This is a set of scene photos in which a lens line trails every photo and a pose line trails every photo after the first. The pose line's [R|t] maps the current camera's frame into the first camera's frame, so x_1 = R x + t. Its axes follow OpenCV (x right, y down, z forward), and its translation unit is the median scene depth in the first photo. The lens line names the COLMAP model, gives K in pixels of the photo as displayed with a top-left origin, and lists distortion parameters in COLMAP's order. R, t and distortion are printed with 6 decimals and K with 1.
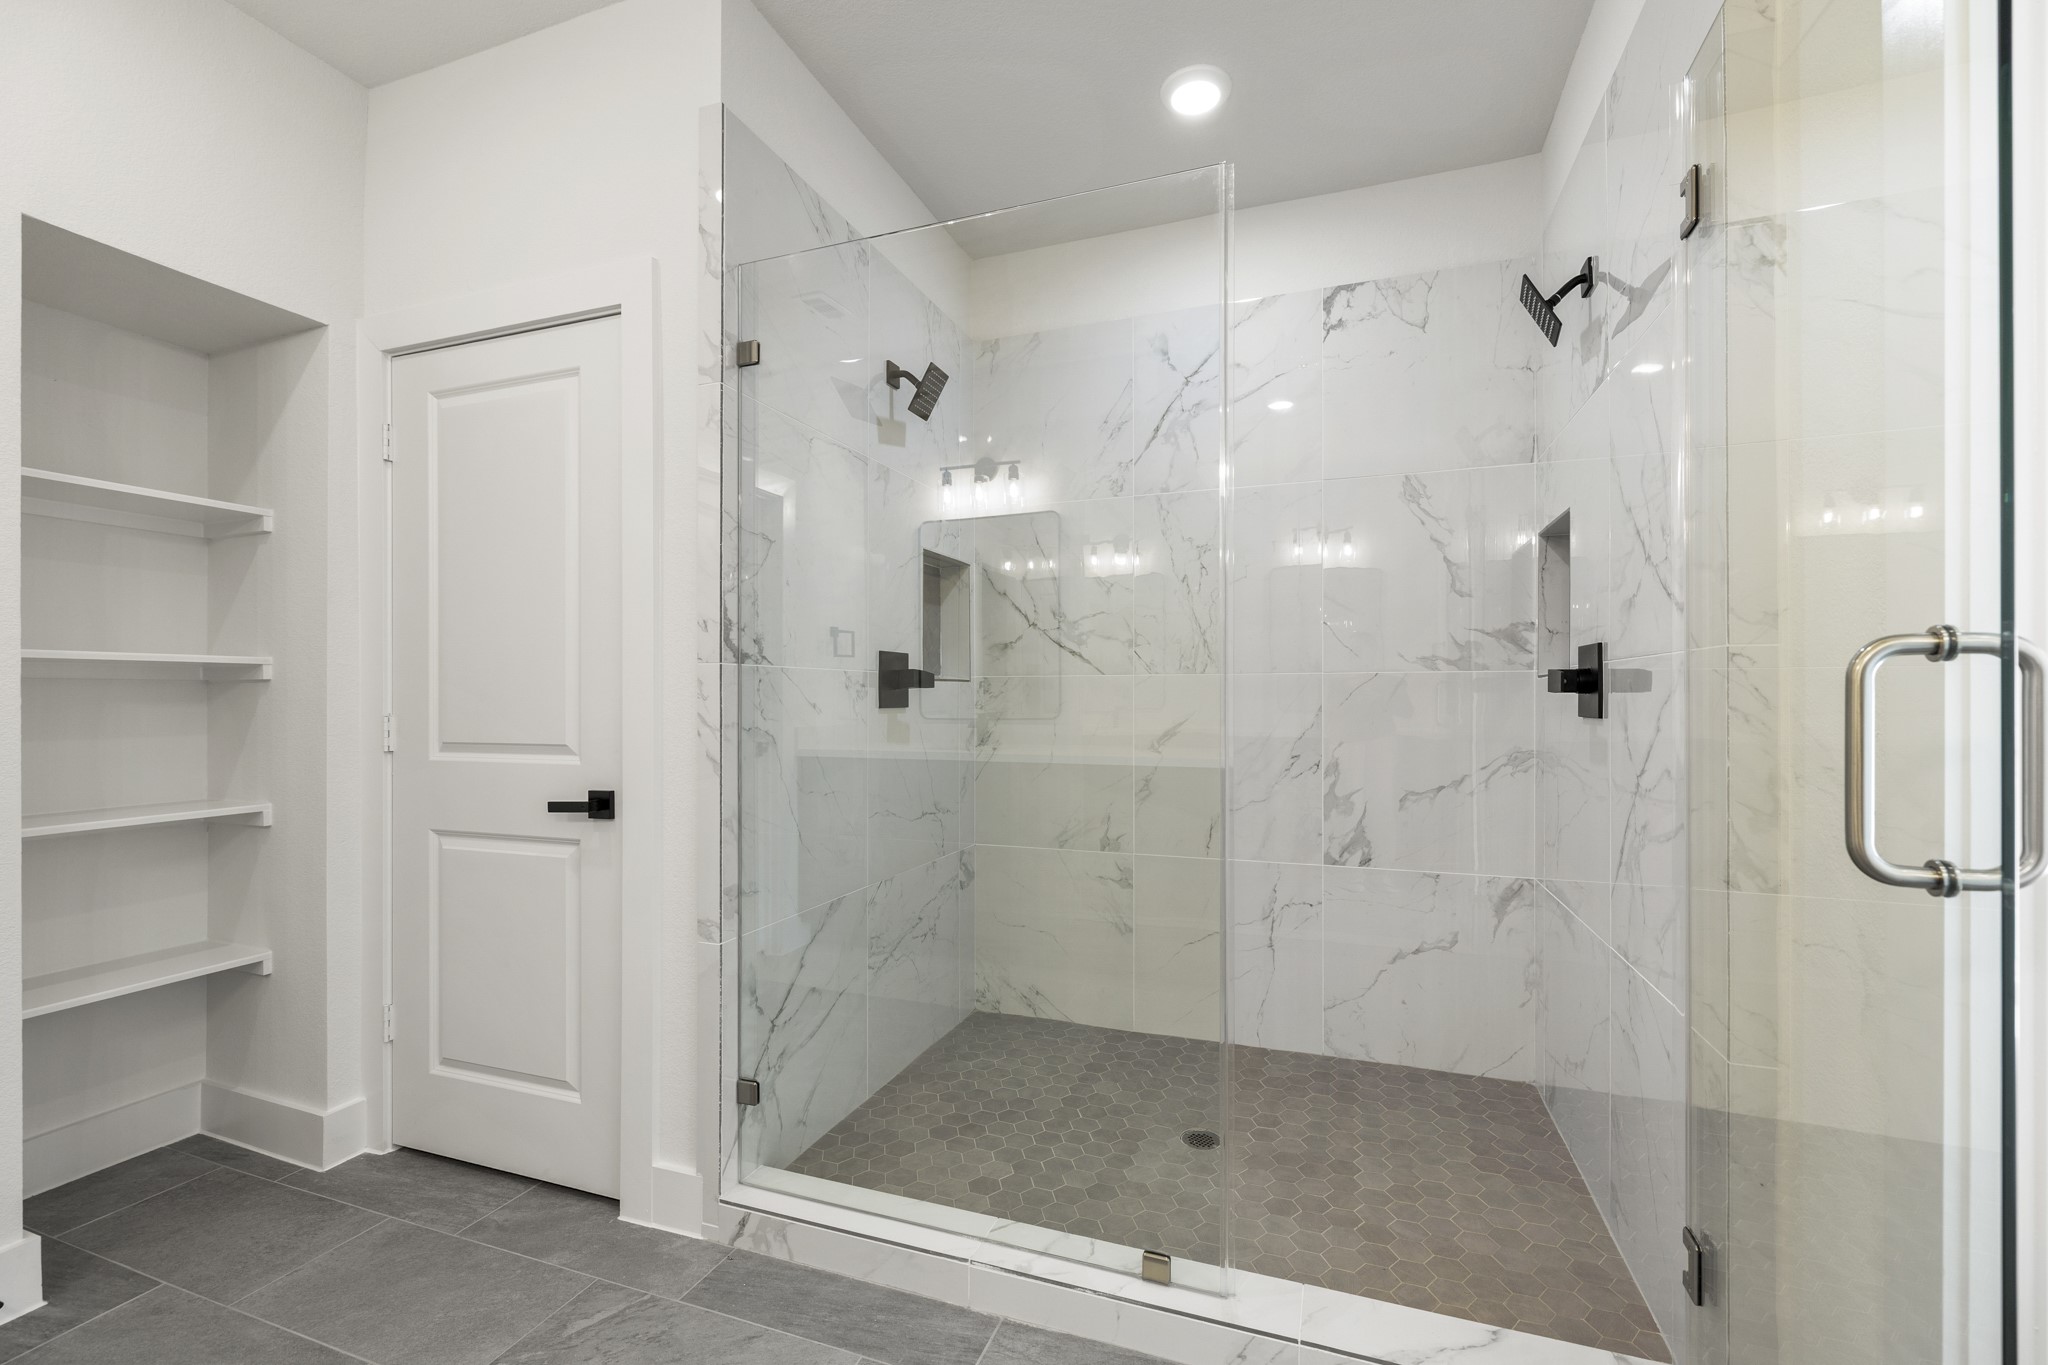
lens RADIAL K [[869.6, 0, 1028.4], [0, 869.6, 694.1], [0, 0, 1]] dist [0.005234, -0.000131]
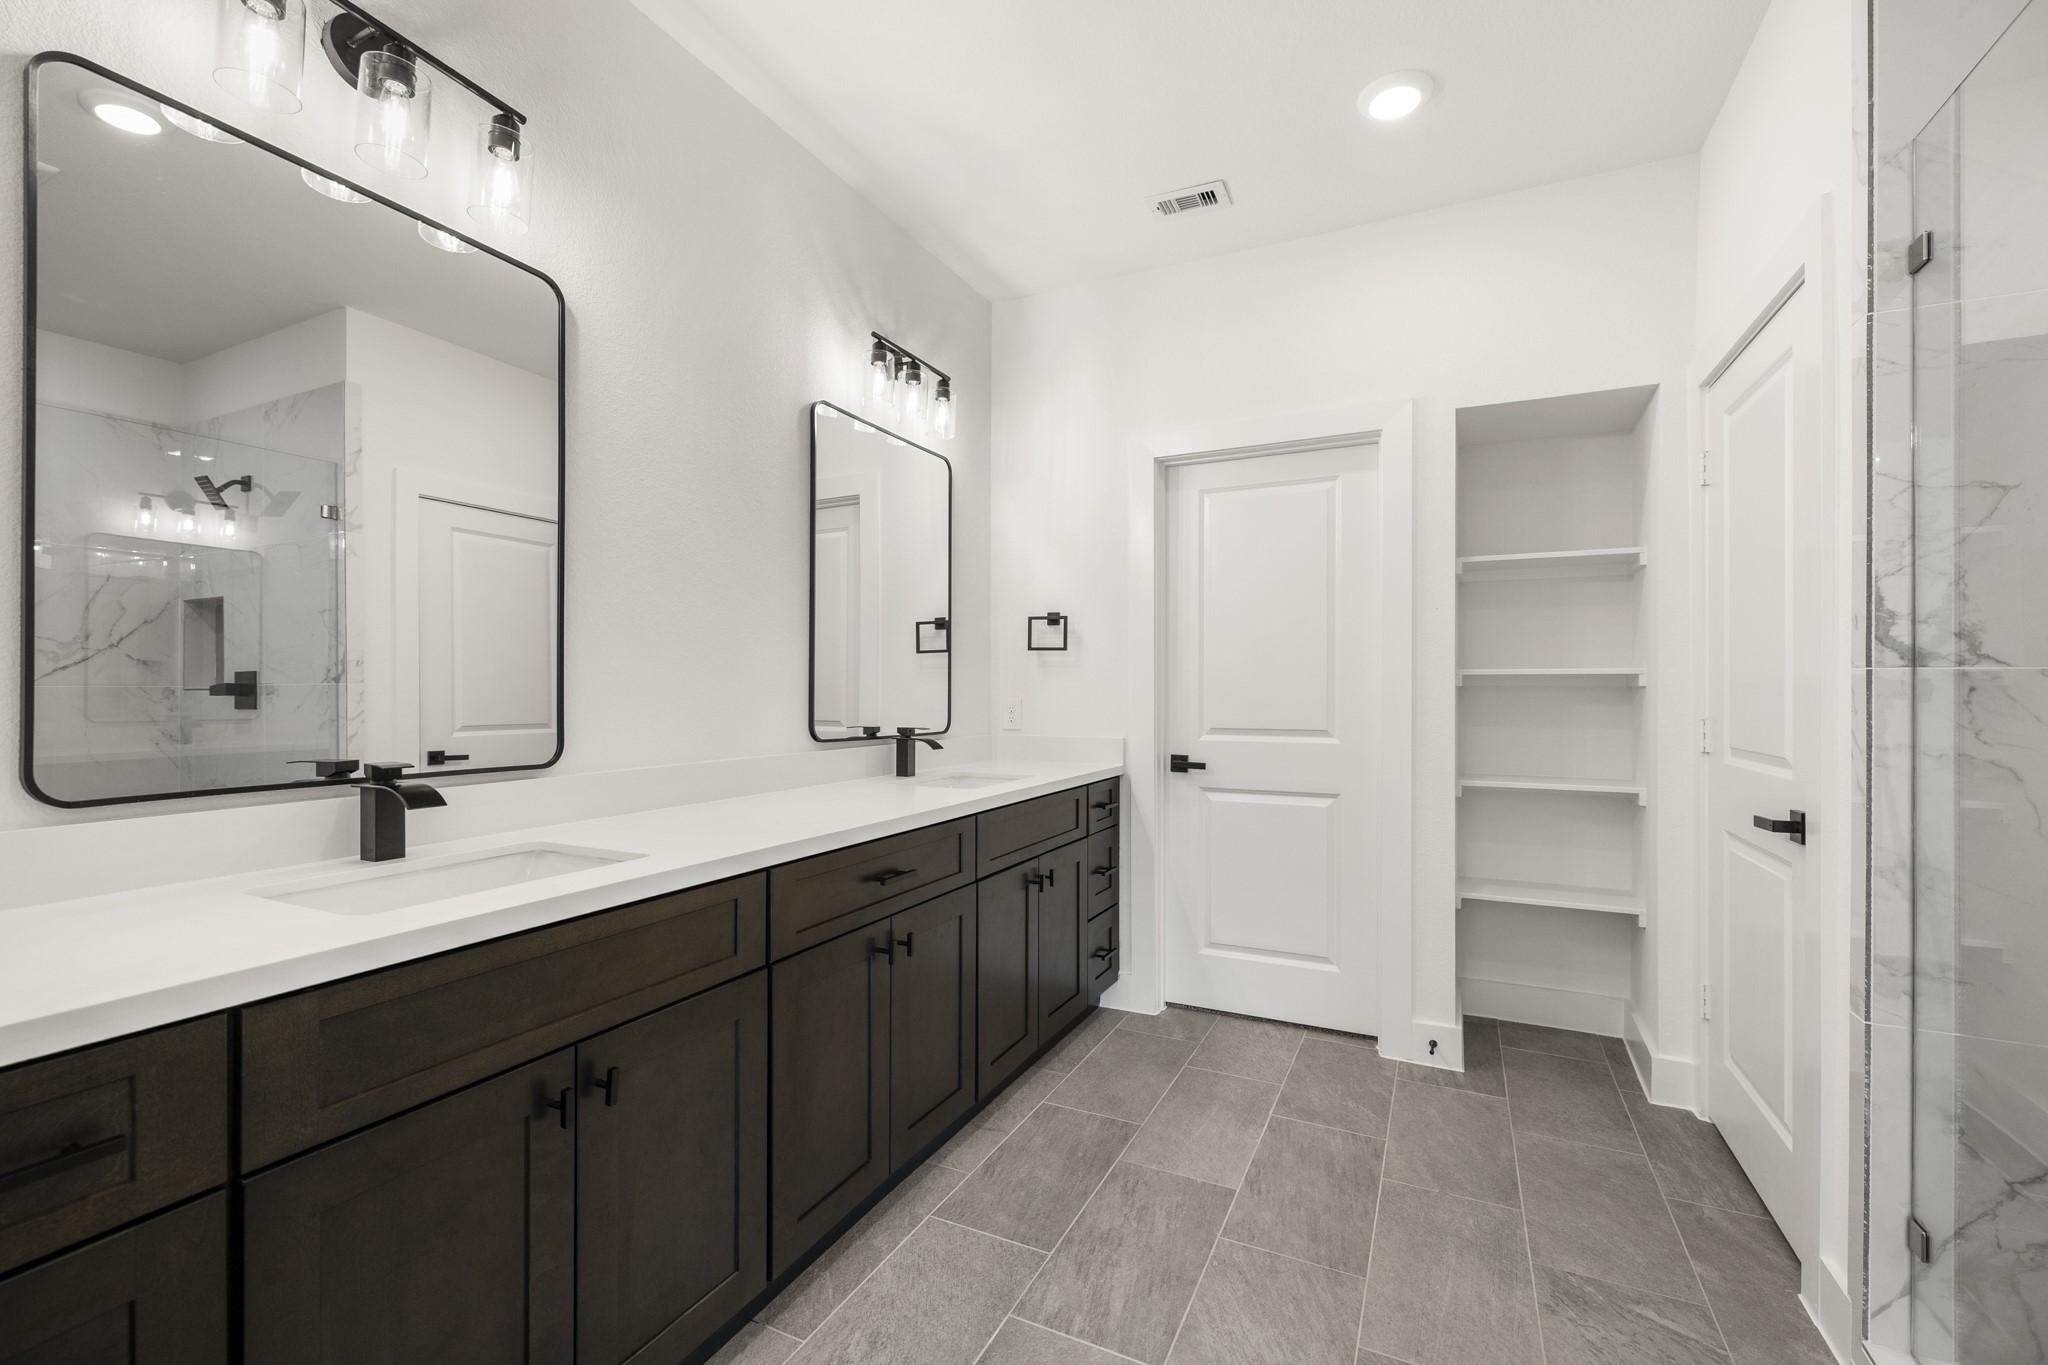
lens RADIAL K [[869.6, 0, 1027.6], [0, 869.6, 683.5], [0, 0, 1]] dist [0.005234, -0.000131]
pose [[-0.099801, -0.003466, -0.995001, 0.501012], [0.000619, 0.999994, -0.003545, -0.018676], [0.995007, -0.000969, -0.099798, 0.311450]]
